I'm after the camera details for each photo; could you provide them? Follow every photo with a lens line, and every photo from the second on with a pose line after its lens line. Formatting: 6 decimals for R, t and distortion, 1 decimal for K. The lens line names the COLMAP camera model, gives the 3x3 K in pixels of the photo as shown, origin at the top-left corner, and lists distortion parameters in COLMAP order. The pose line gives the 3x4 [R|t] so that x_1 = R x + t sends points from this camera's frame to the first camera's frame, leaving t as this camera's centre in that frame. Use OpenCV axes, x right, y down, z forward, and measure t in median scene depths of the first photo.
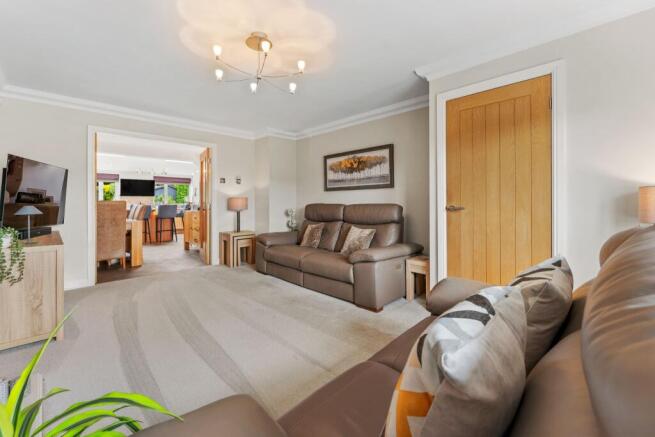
lens RADIAL K [[266.9, 0, 328.0], [0, 266.9, 200.0], [0, 0, 1]] dist [0.000914, 0.000183]
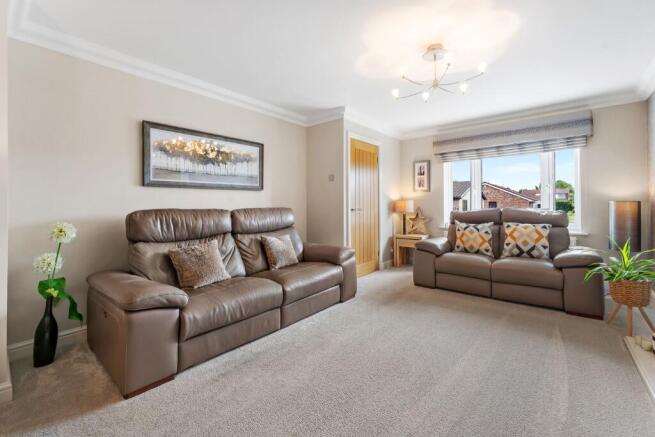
lens RADIAL K [[266.9, 0, 327.5], [0, 266.9, 203.8], [0, 0, 1]] dist [0.000914, 0.000183]
pose [[-0.076898, -0.002506, 0.997036, -0.642019], [-0.002880, 0.999993, 0.002291, -0.001153], [-0.997035, -0.002695, -0.076905, 0.752486]]
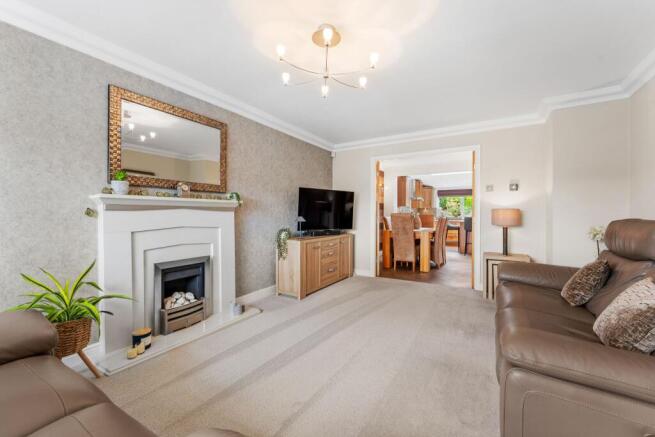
lens RADIAL K [[266.9, 0, 327.4], [0, 266.9, 214.0], [0, 0, 1]] dist [0.000914, 0.000183]
pose [[0.252923, 0.003163, -0.967481, 0.300576], [0.003740, 0.999984, 0.004247, -0.000342], [0.967479, -0.004693, 0.252907, 0.378421]]
